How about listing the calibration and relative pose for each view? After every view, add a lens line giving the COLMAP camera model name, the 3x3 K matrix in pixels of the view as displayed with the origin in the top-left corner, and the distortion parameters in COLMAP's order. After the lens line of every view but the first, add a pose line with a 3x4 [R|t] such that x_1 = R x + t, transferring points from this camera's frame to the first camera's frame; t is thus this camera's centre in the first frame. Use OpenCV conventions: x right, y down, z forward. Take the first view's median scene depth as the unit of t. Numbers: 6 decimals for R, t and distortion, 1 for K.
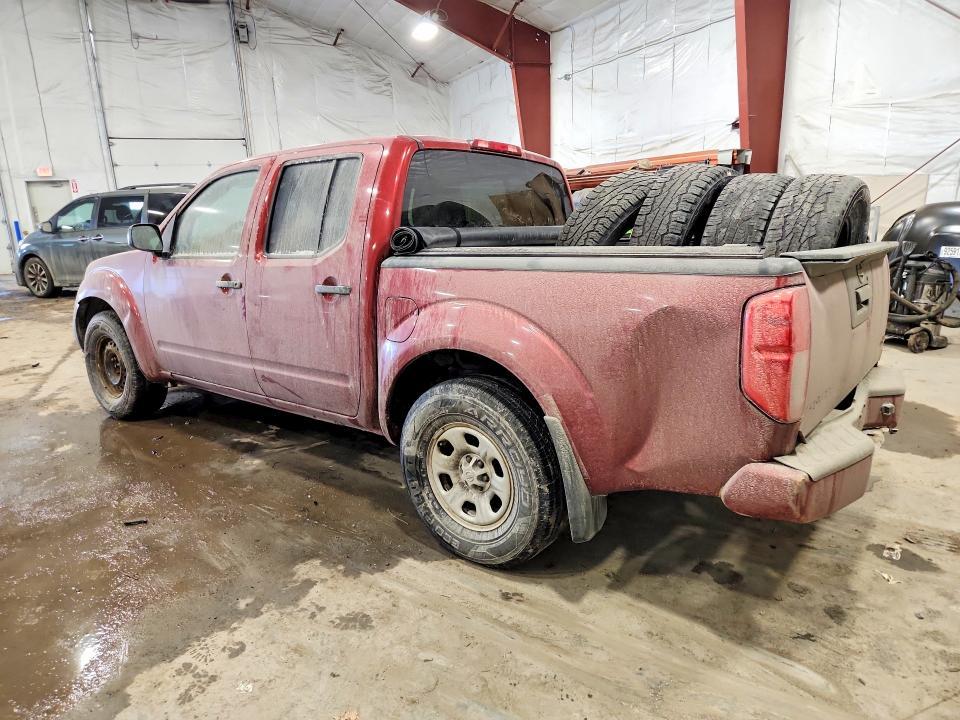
lens RADIAL K [[659.3, 0, 479.3], [0, 659.3, 363.0], [0, 0, 1]] dist [0.022268, -0.000573]
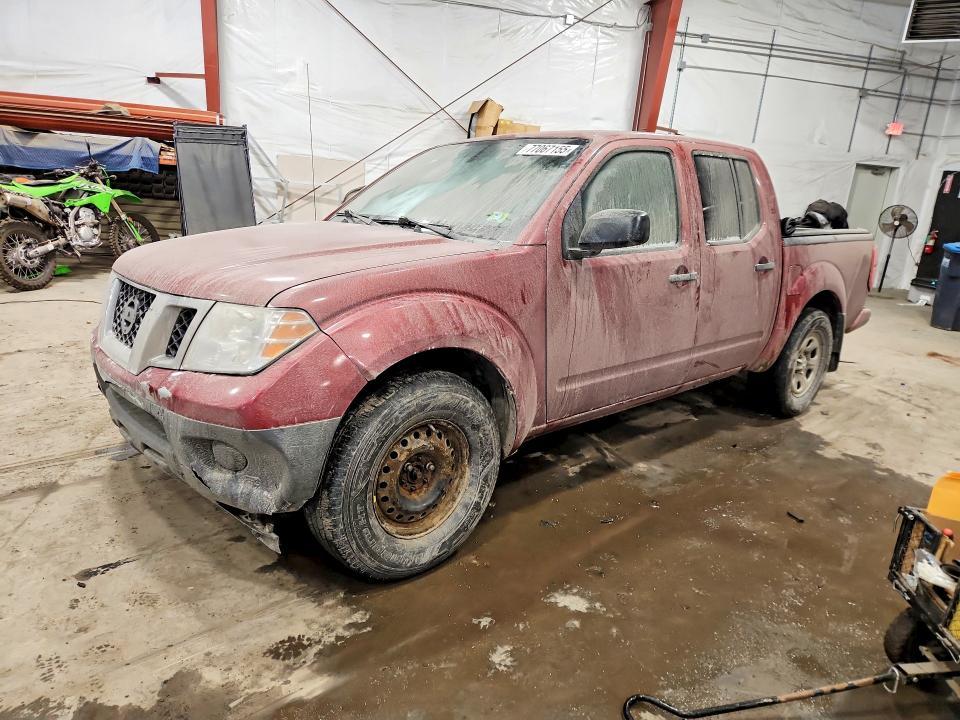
lens RADIAL K [[674.9, 0, 453.2], [0, 674.9, 374.4], [0, 0, 1]] dist [0.049535, -0.041986]
pose [[0.157153, -0.234943, 0.959221, -1.416068], [0.160271, 0.964481, 0.209973, -0.245657], [-0.974482, 0.120737, 0.189226, 1.180725]]
